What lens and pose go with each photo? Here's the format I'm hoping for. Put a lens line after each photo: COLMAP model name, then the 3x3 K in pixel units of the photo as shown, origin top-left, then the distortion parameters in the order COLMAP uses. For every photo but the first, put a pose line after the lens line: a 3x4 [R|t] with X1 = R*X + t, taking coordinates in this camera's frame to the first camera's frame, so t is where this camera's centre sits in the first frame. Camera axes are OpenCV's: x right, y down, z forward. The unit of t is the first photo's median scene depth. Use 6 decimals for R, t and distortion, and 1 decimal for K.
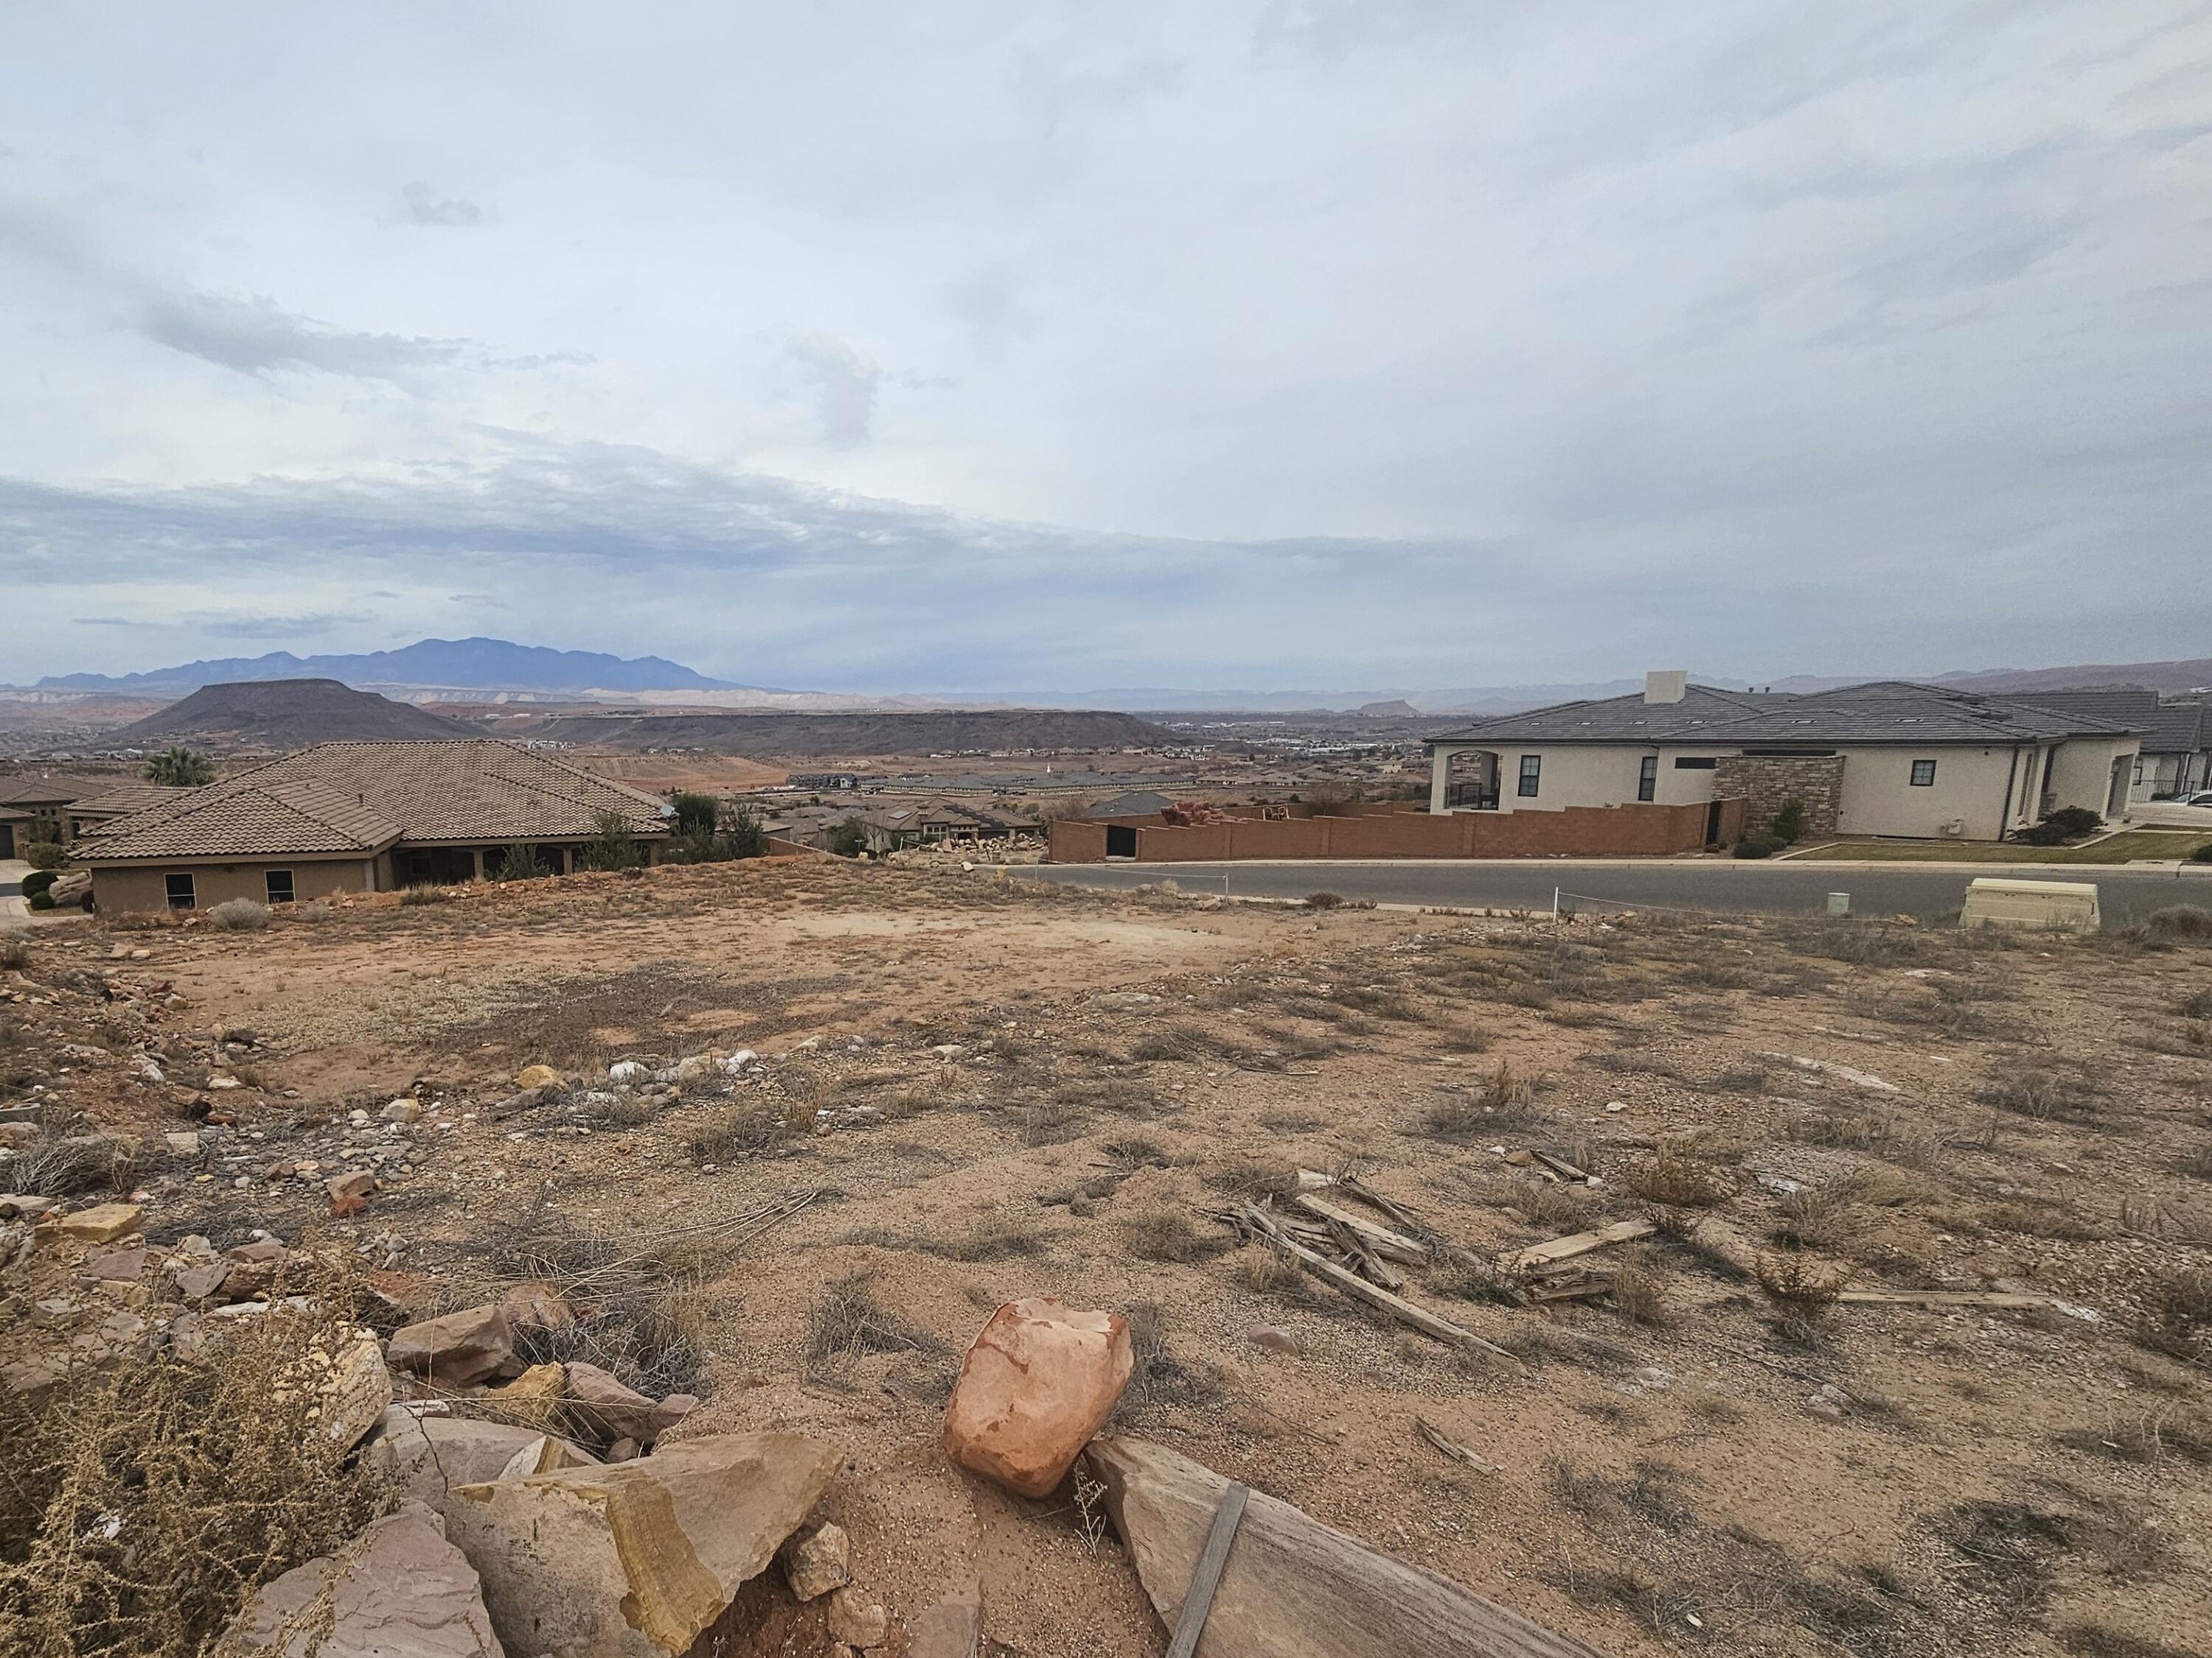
lens RADIAL K [[887.0, 0, 1011.9], [0, 887.0, 832.5], [0, 0, 1]] dist [0.000573, 0.000034]
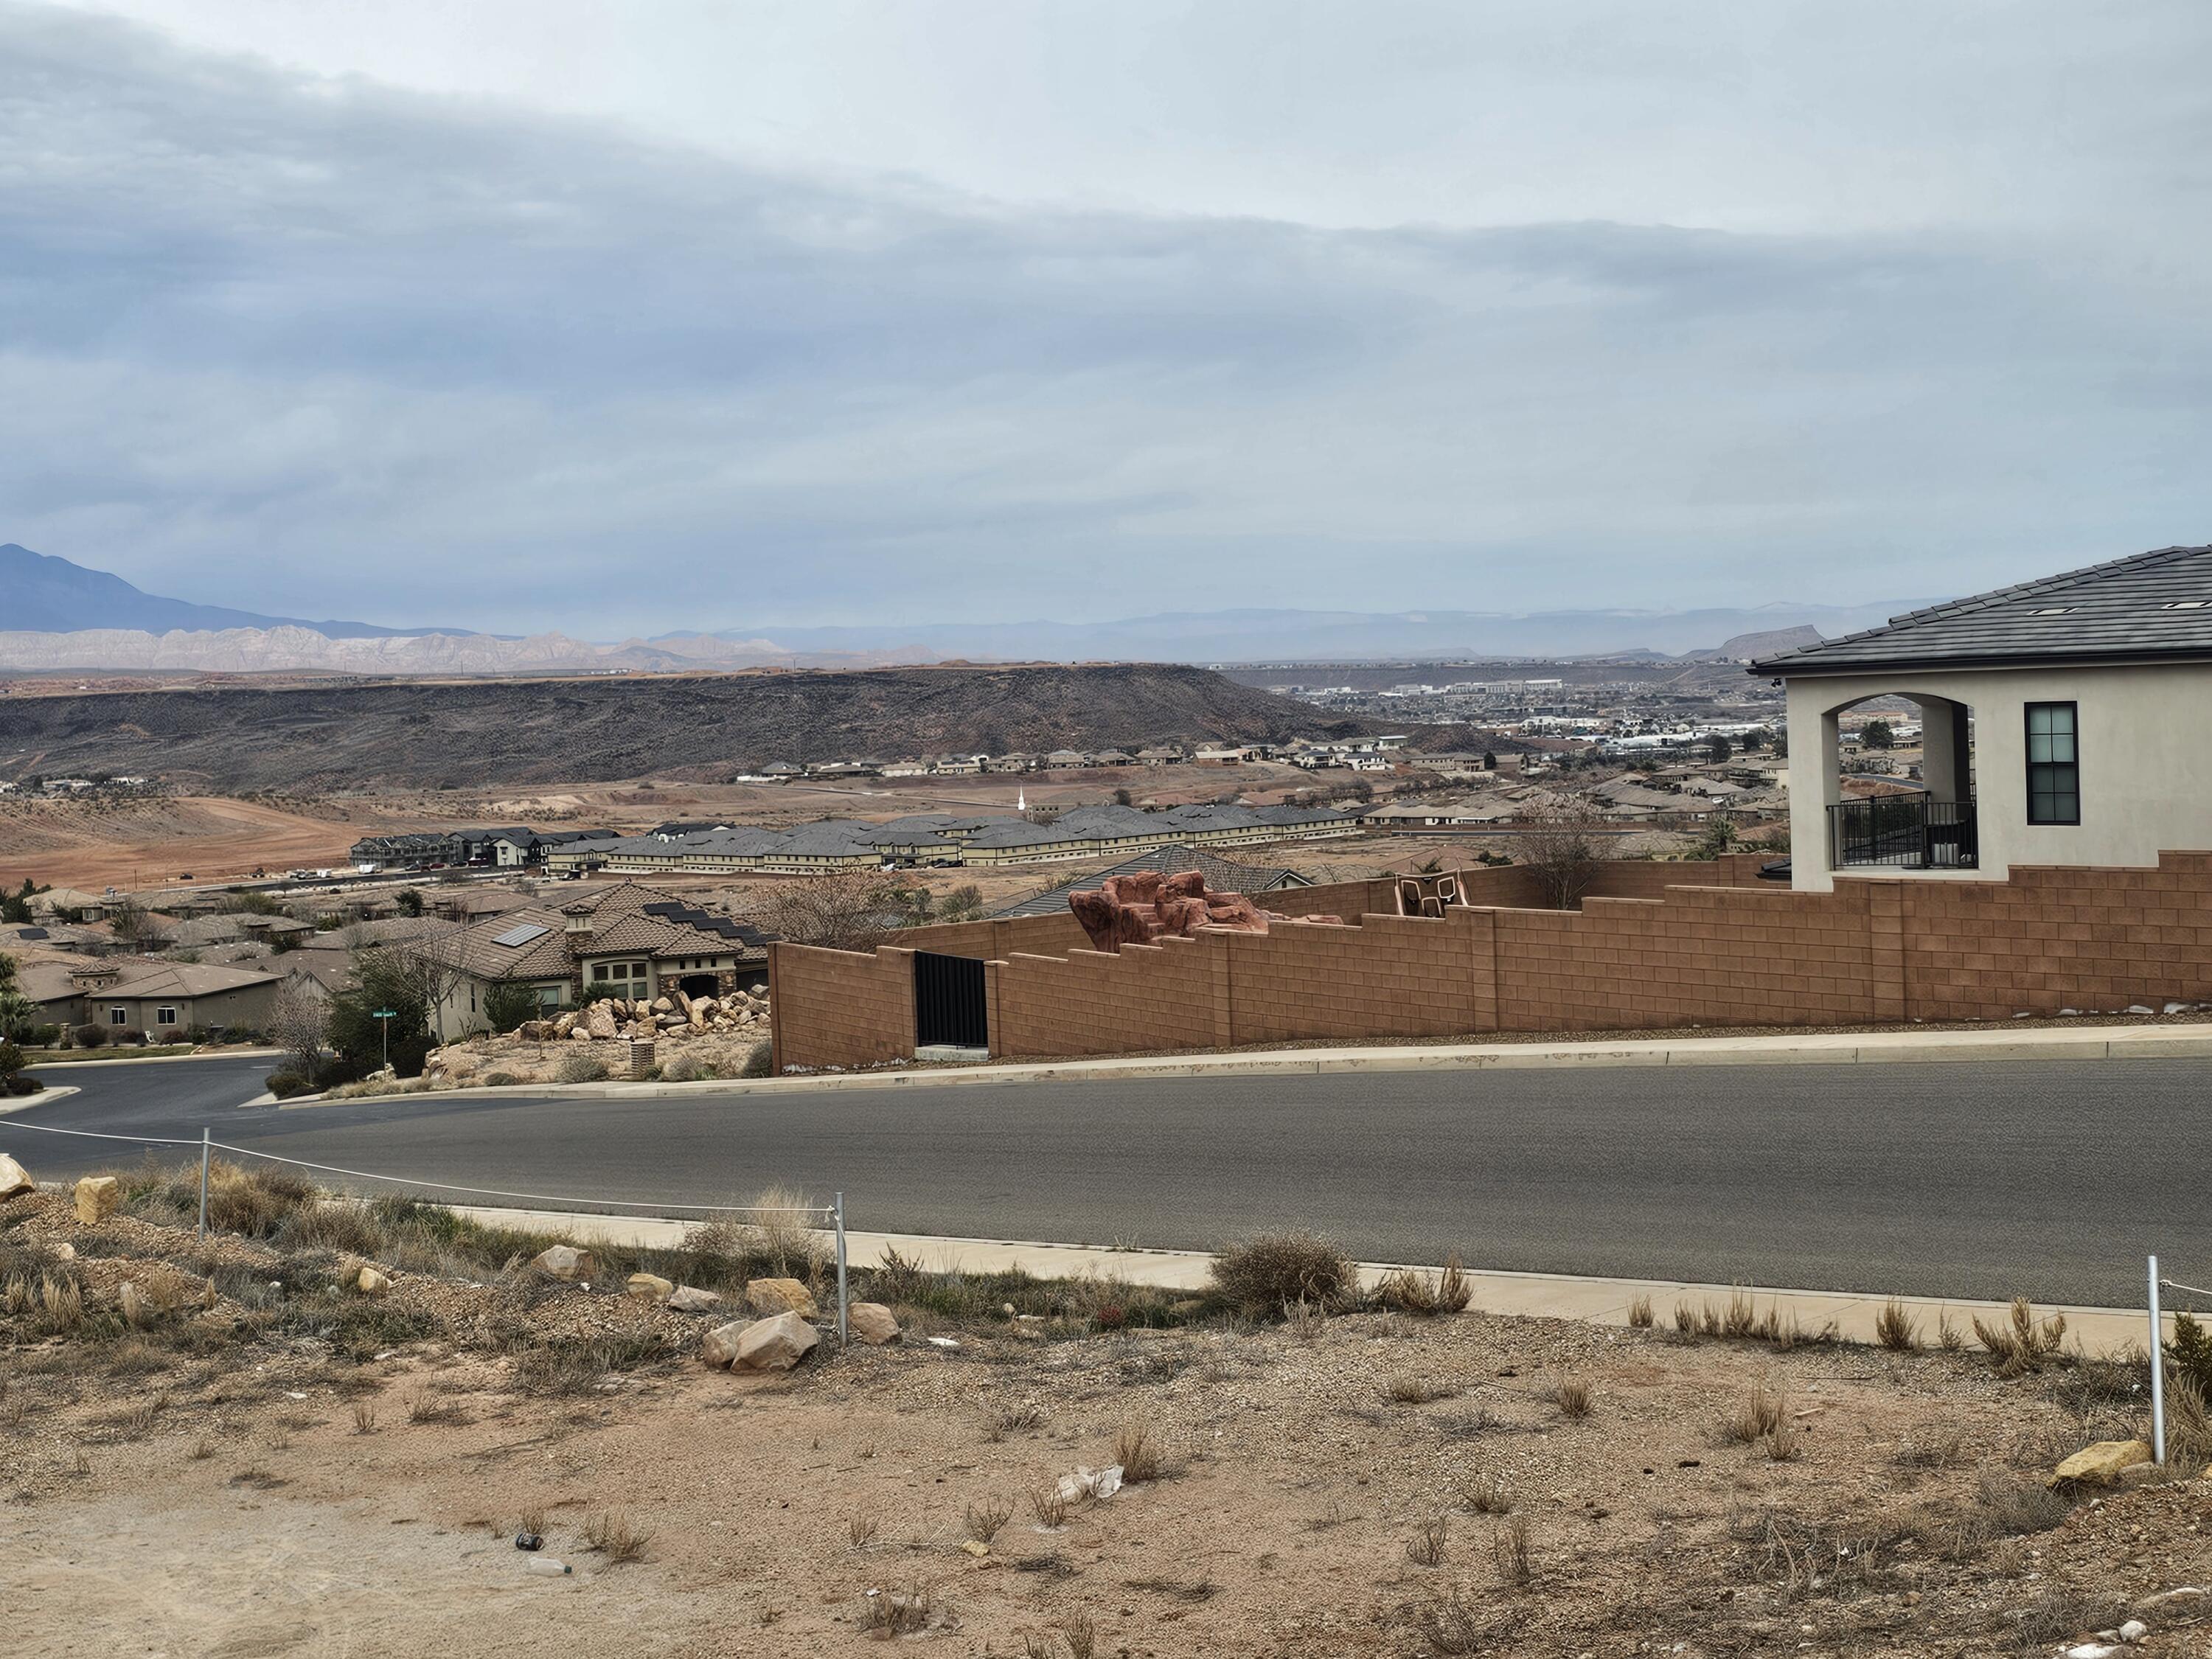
lens RADIAL K [[2882.1, 0, 1093.3], [0, 2882.1, 811.7], [0, 0, 1]] dist [0.200973, -0.611214]
pose [[0.977171, -0.032689, 0.209926, -0.215135], [0.045467, 0.997376, -0.056332, 0.011142], [-0.207534, 0.064591, 0.976093, -0.339959]]
